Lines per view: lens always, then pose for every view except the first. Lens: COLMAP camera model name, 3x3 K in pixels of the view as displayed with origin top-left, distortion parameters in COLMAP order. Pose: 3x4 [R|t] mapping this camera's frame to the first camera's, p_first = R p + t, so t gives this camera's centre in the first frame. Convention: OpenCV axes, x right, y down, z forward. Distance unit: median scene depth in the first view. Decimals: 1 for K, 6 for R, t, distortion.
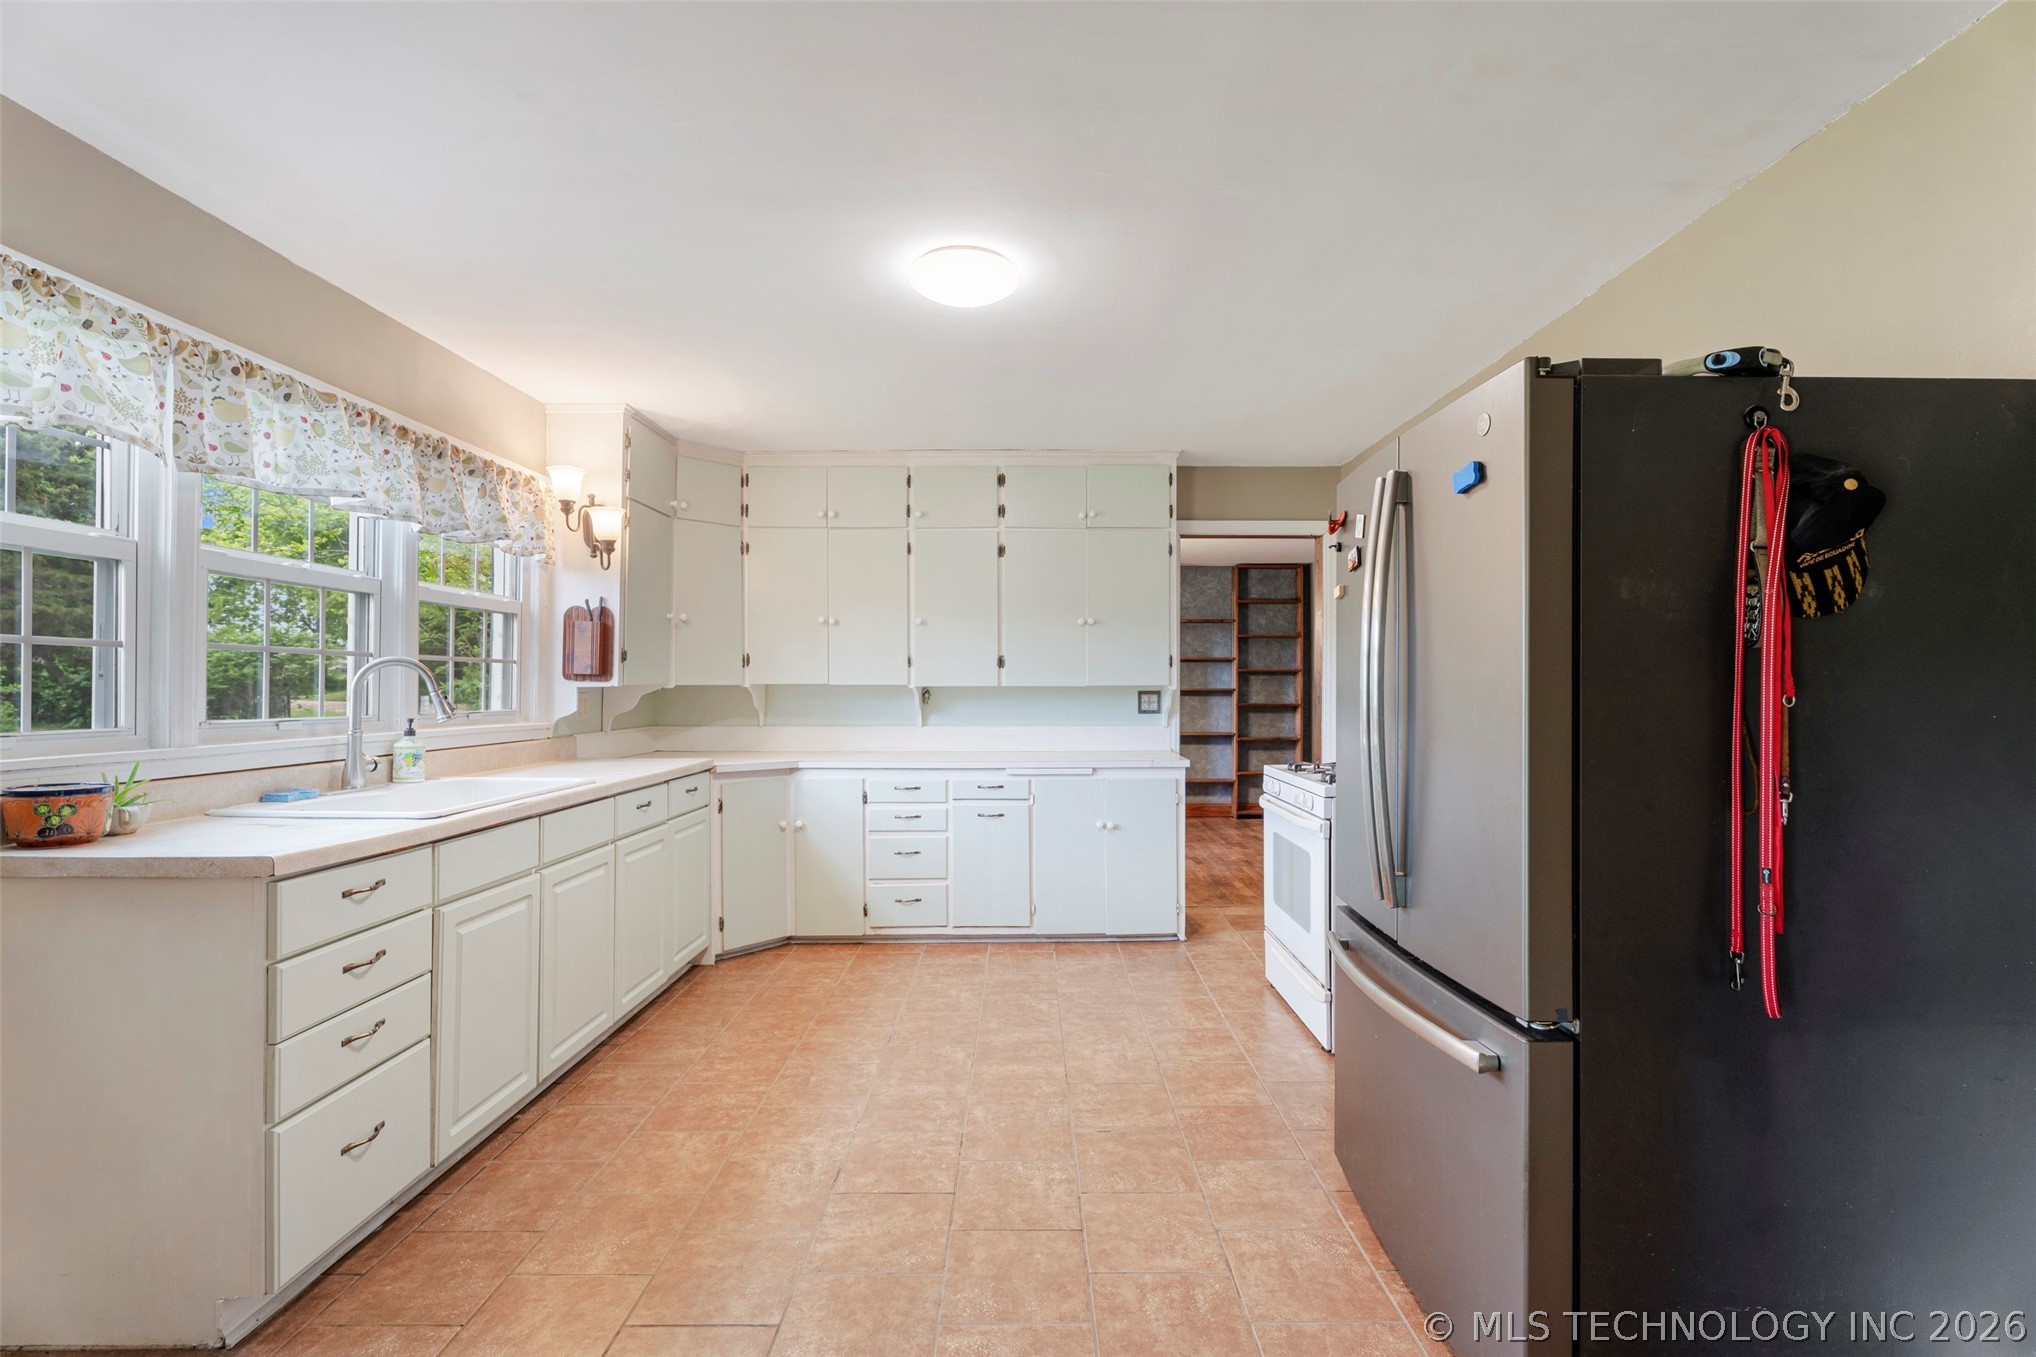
lens RADIAL K [[912.1, 0, 1026.0], [0, 912.1, 682.5], [0, 0, 1]] dist [-0.002263, -0.000123]
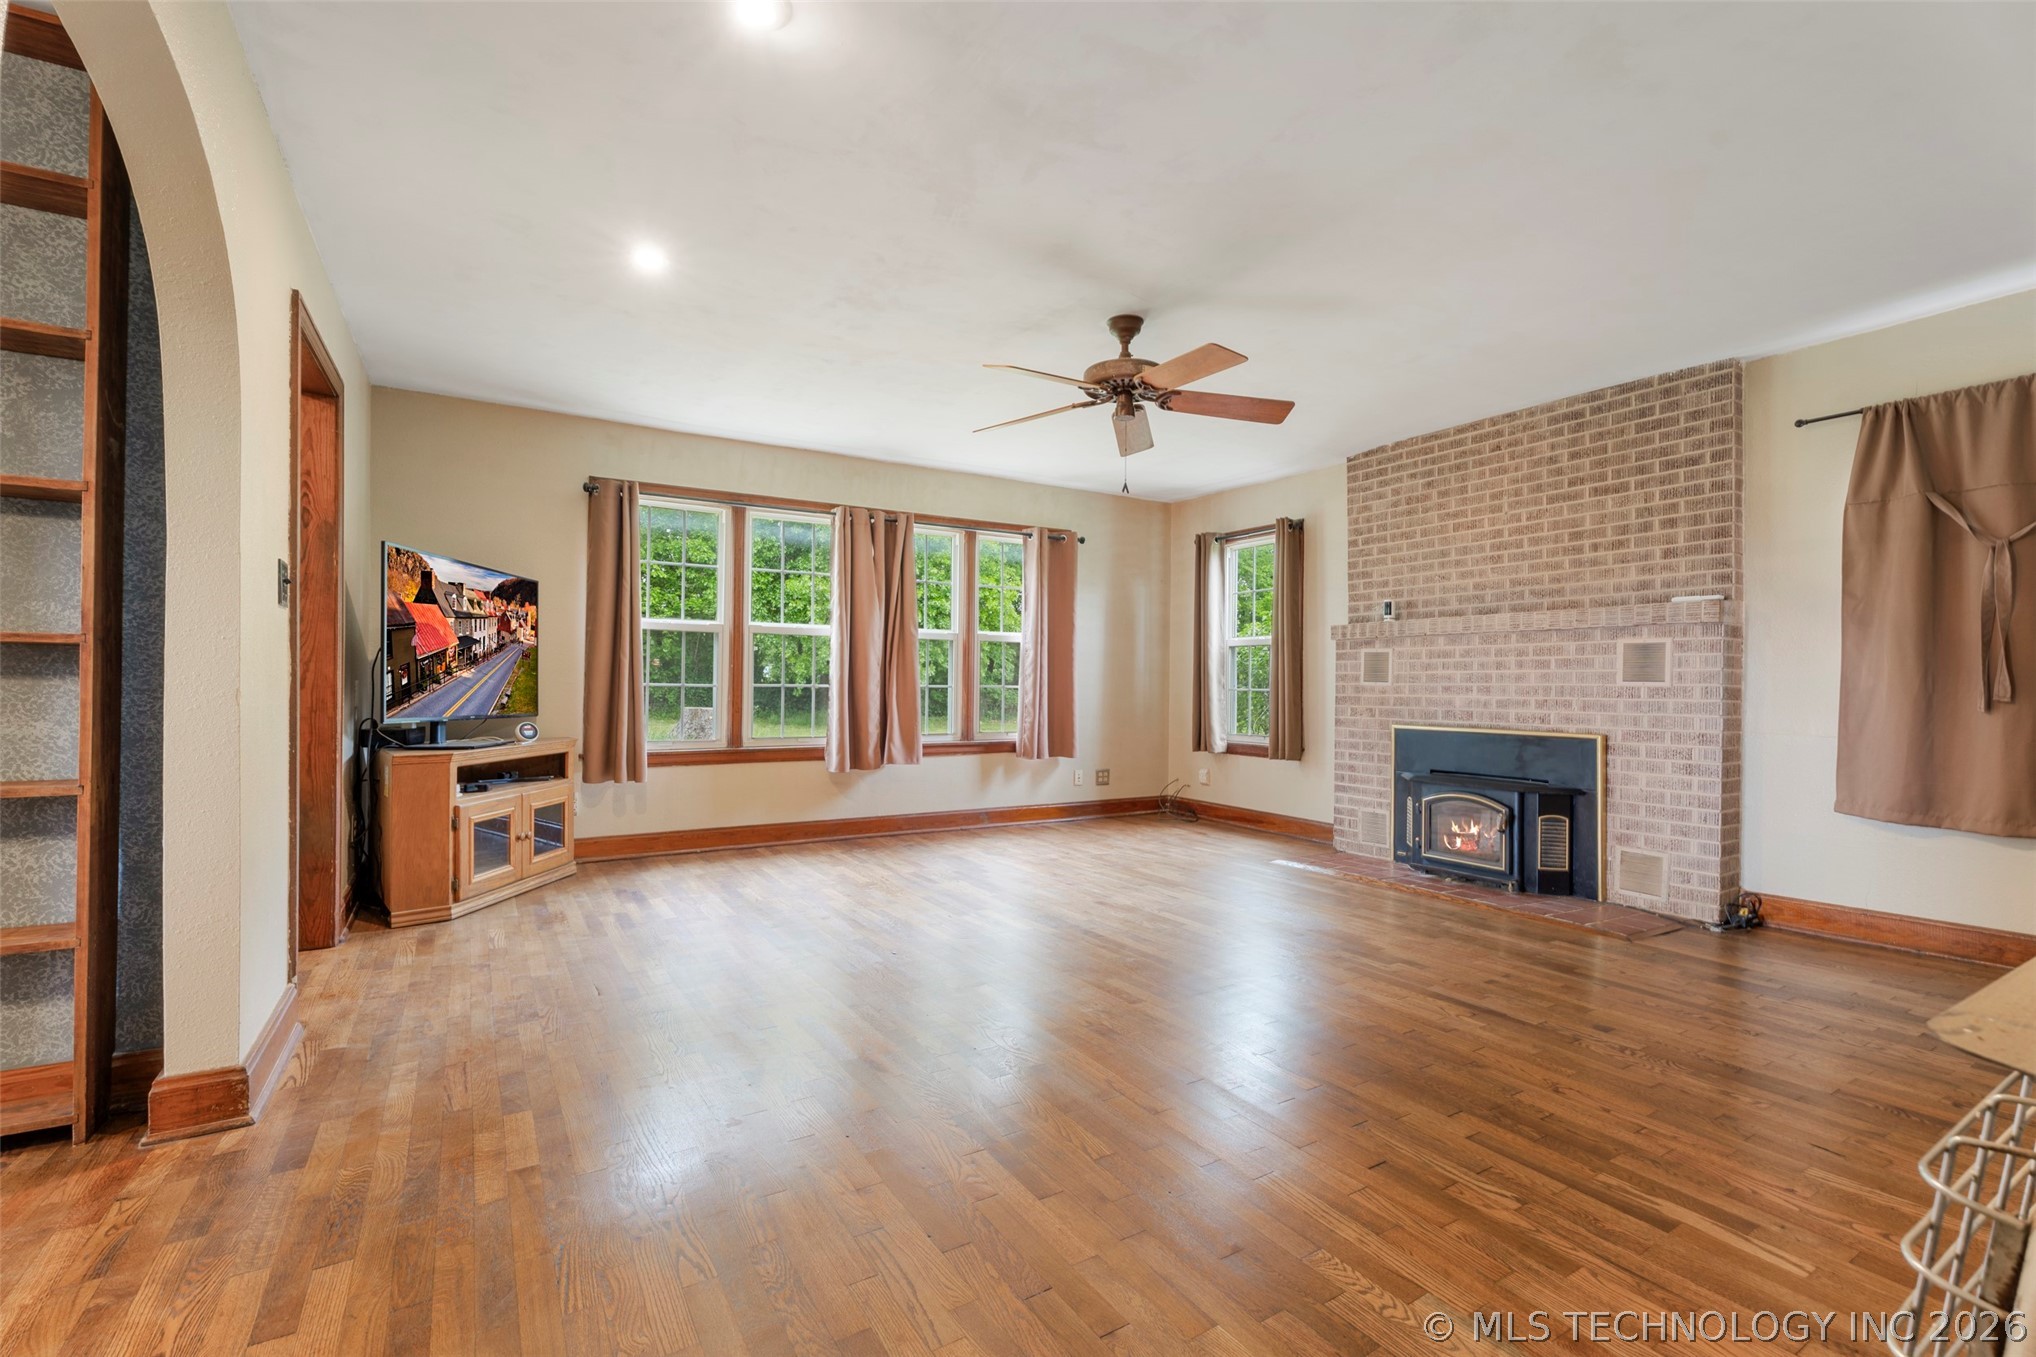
lens RADIAL K [[912.1, 0, 1019.4], [0, 912.1, 688.2], [0, 0, 1]] dist [-0.002263, -0.000123]
pose [[0.850361, 0.009188, 0.526119, 0.378412], [-0.013785, 0.999893, 0.004818, 0.032030], [-0.526019, -0.011349, 0.850397, 0.679248]]
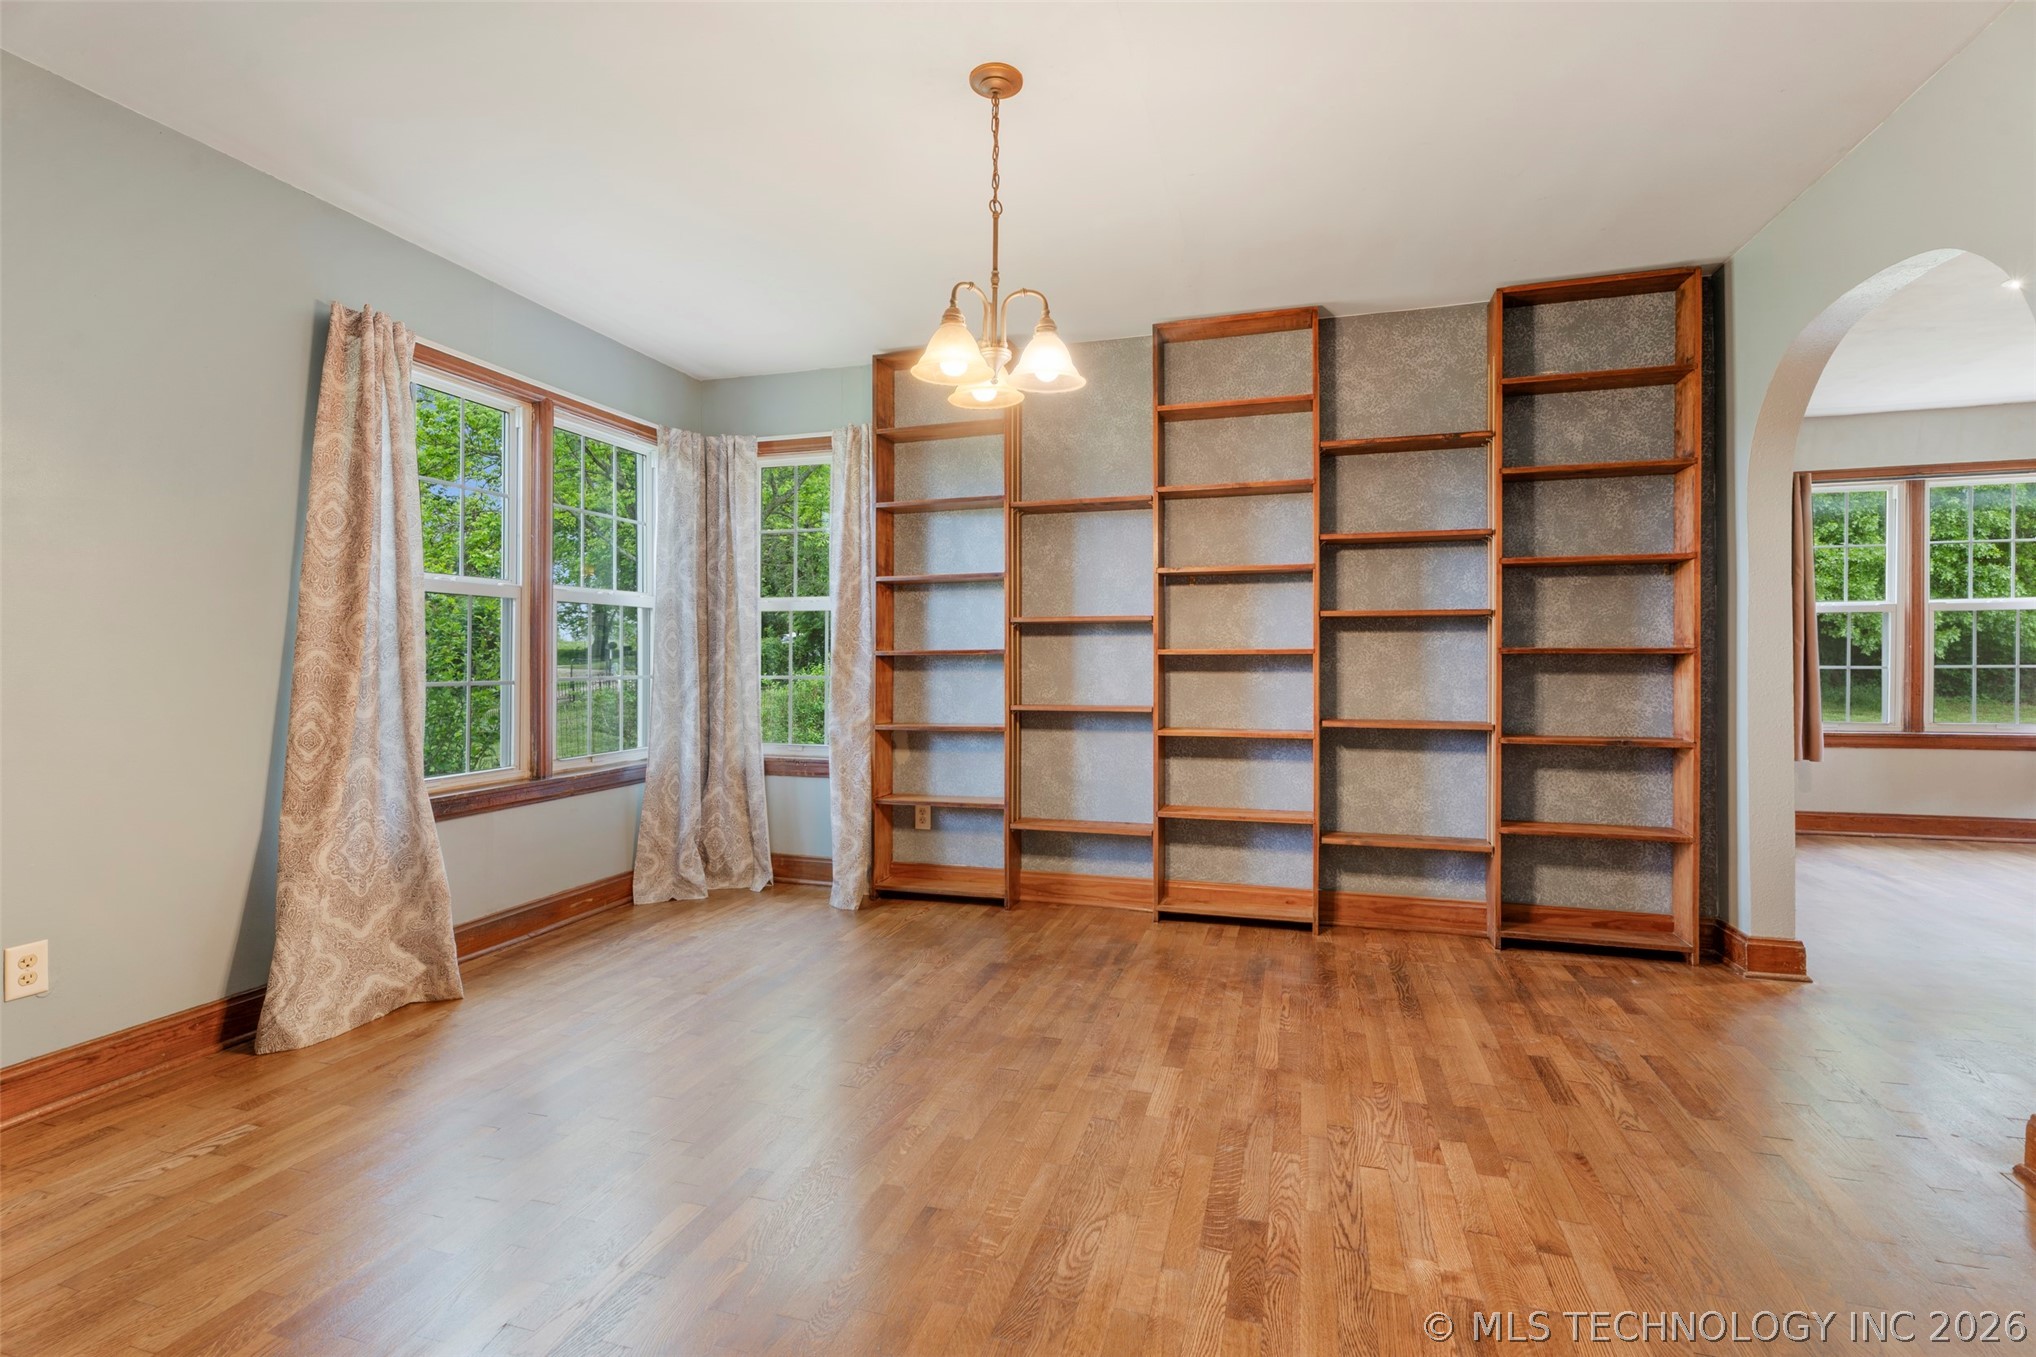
lens RADIAL K [[912.1, 0, 1021.0], [0, 912.1, 660.5], [0, 0, 1]] dist [-0.002263, -0.000123]
pose [[0.956143, -0.000995, -0.292900, 0.149922], [0.003787, 0.999953, 0.008965, 0.023758], [0.292877, -0.009681, 0.956101, 0.569429]]
